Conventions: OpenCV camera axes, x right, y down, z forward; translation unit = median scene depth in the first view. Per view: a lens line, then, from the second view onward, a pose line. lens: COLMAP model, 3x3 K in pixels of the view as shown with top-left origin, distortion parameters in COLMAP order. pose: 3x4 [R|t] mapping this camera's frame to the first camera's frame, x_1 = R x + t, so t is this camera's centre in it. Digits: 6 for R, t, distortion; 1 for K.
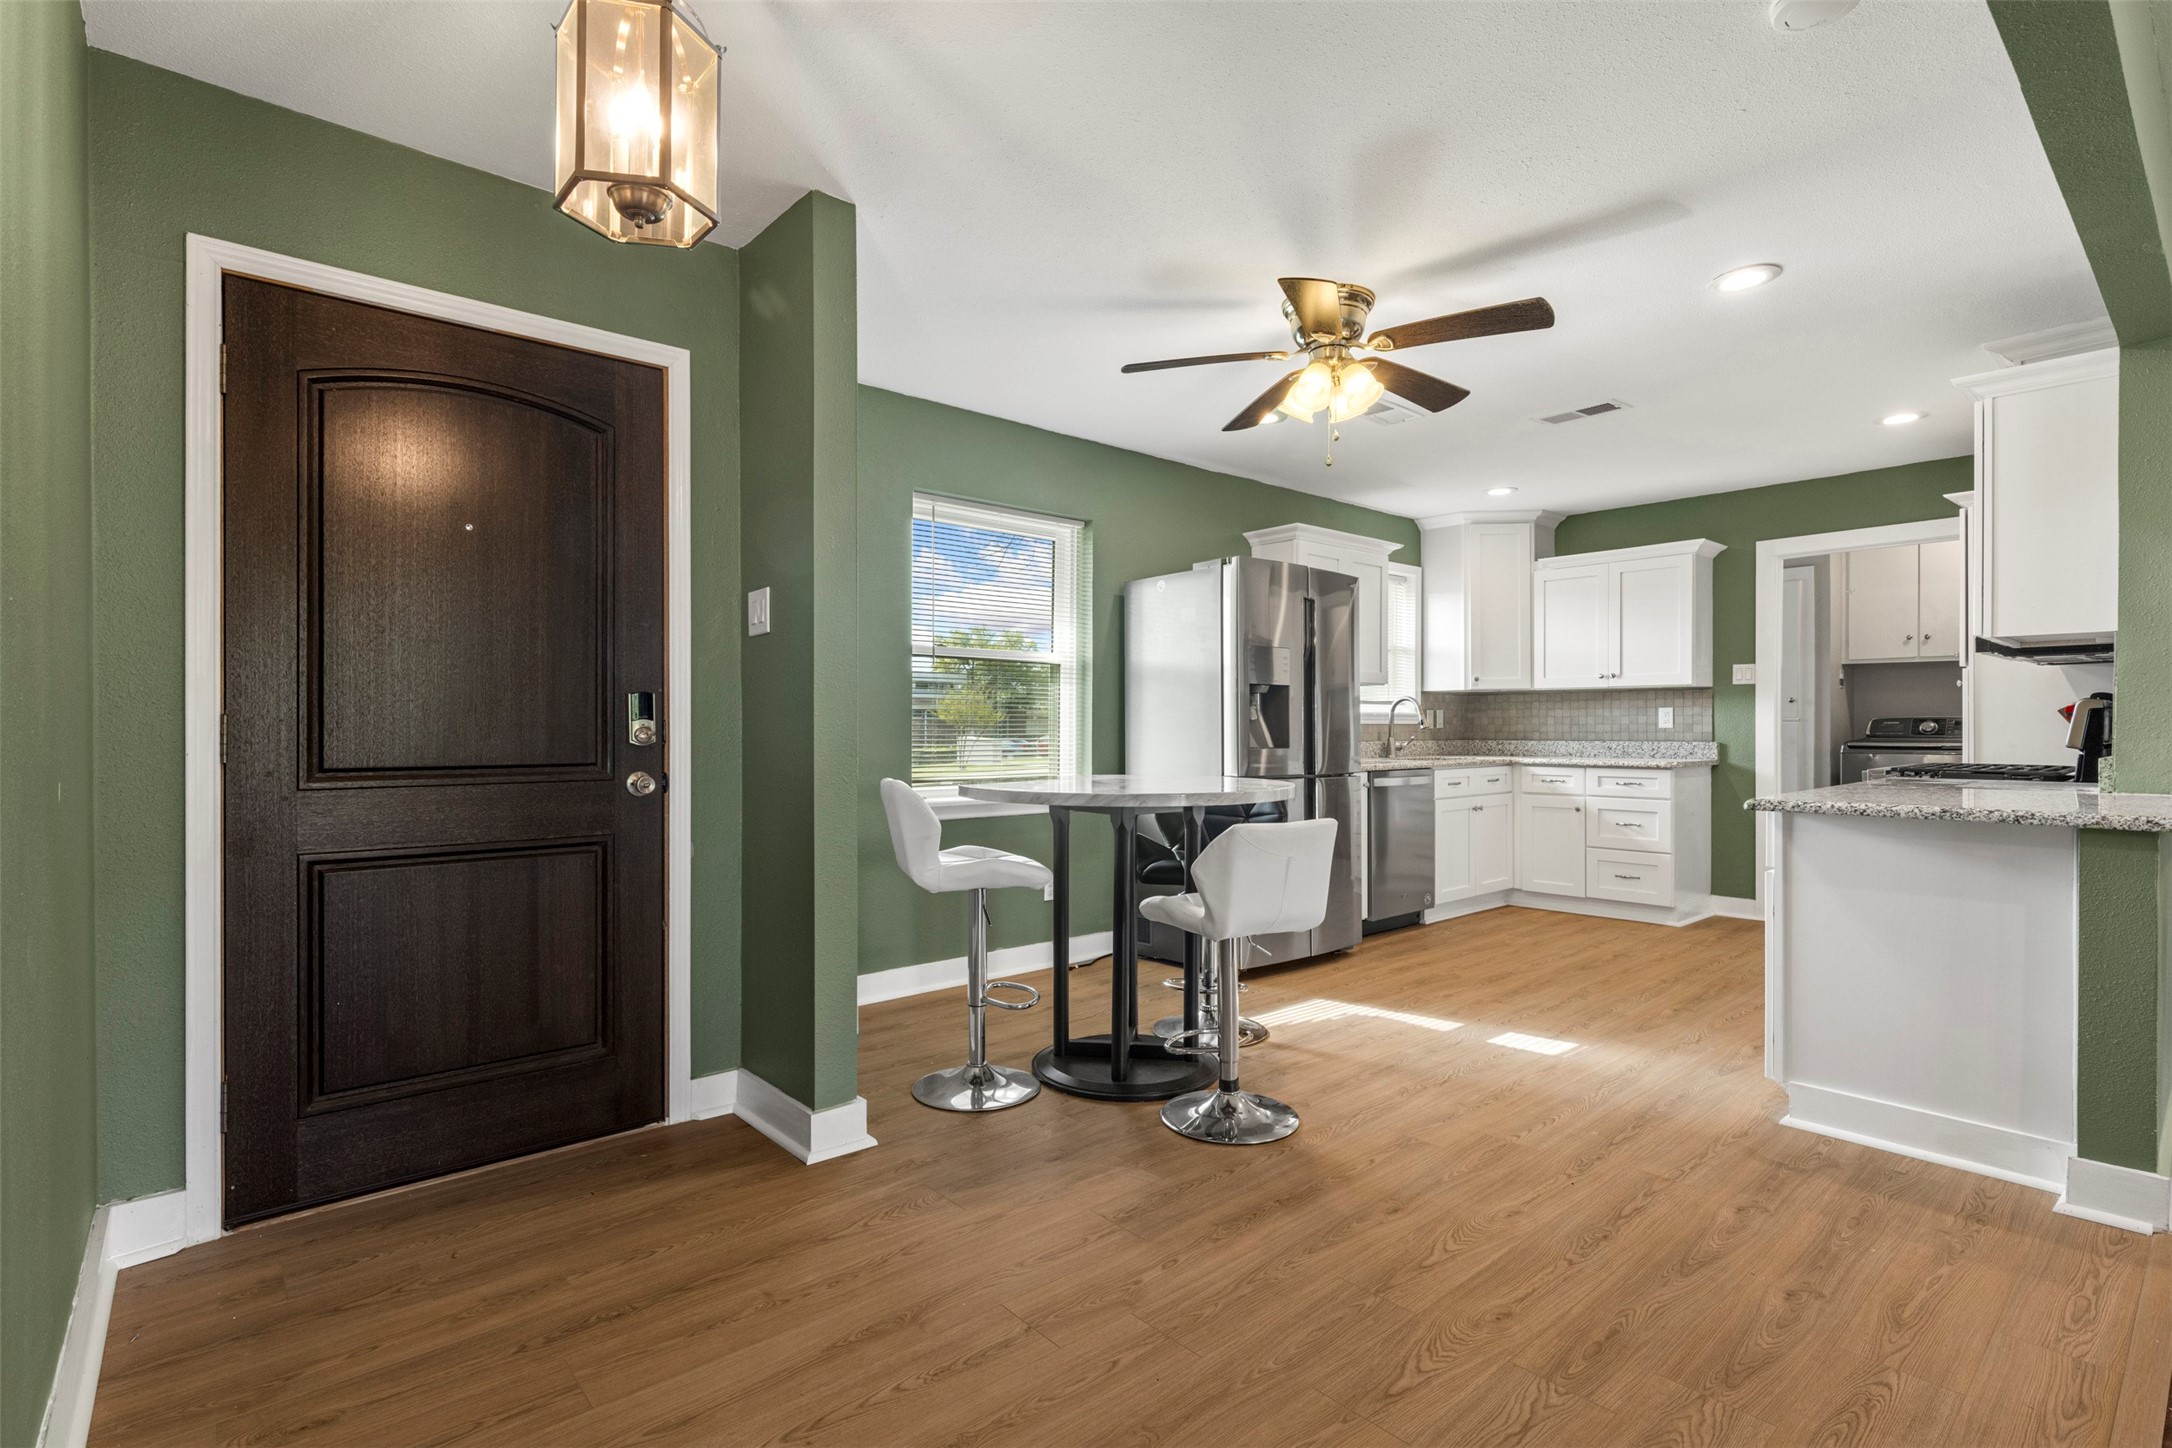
lens RADIAL K [[1022.4, 0, 1089.9], [0, 1022.4, 722.1], [0, 0, 1]] dist [-0.001506, 0.000053]
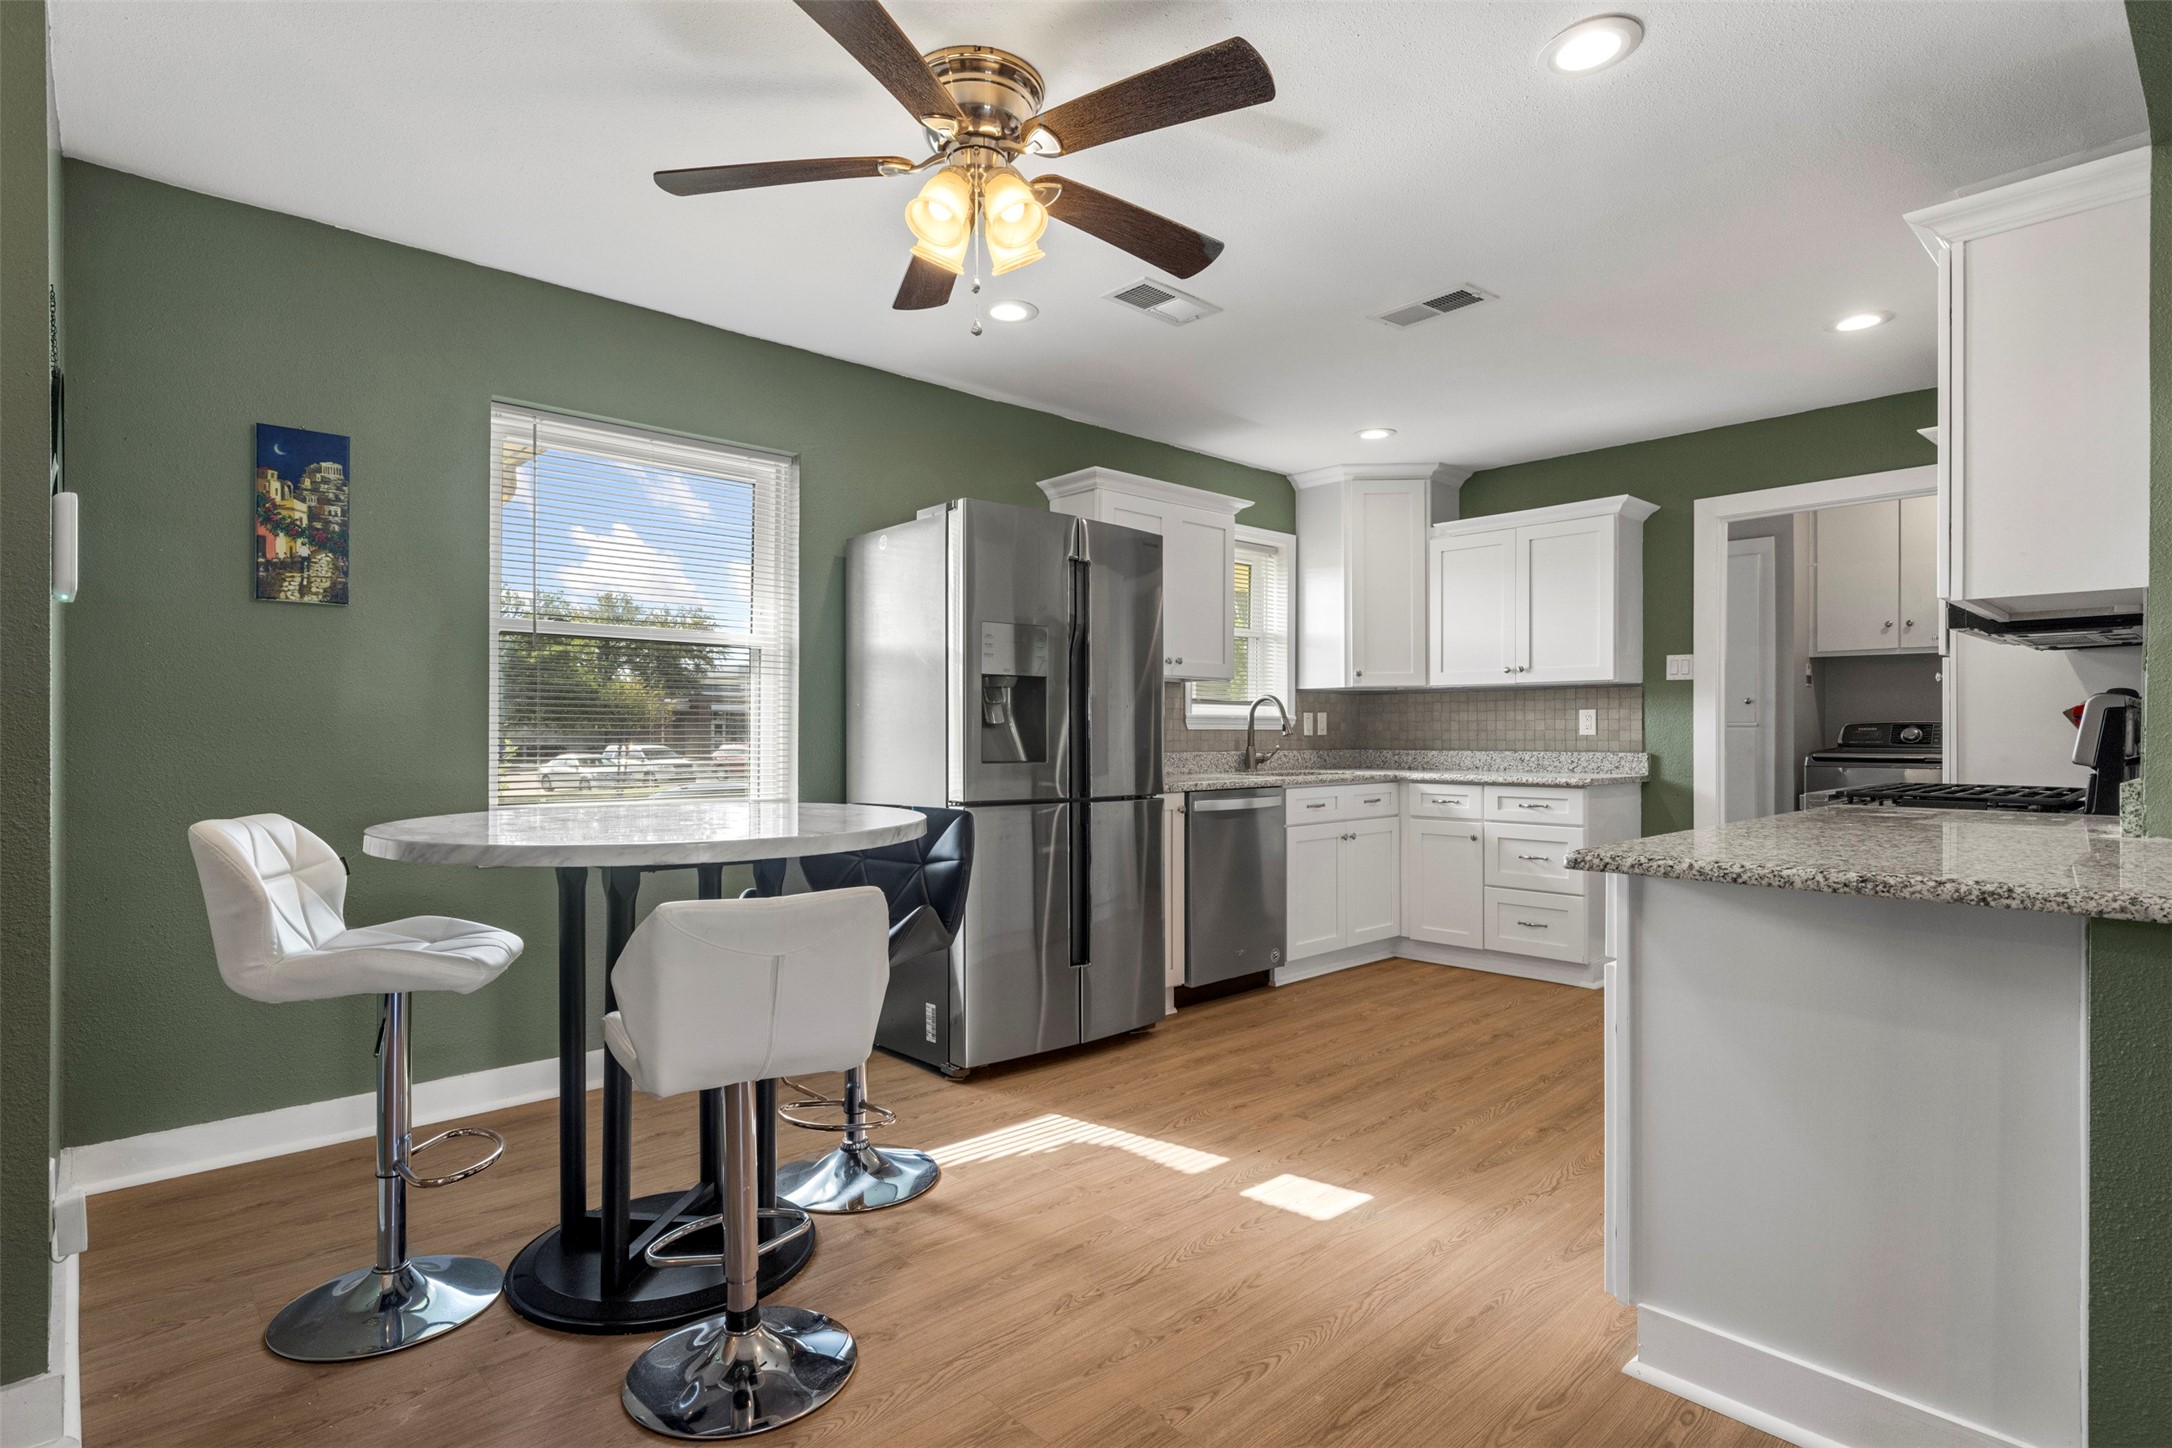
lens RADIAL K [[1102.2, 0, 1086.0], [0, 1102.2, 724.0], [0, 0, 1]] dist [0.000269, -0.000491]
pose [[0.999564, 0.001468, 0.029486, 0.167266], [-0.001365, 0.999993, -0.003512, 0.000745], [-0.029491, 0.003470, 0.999559, 0.172020]]
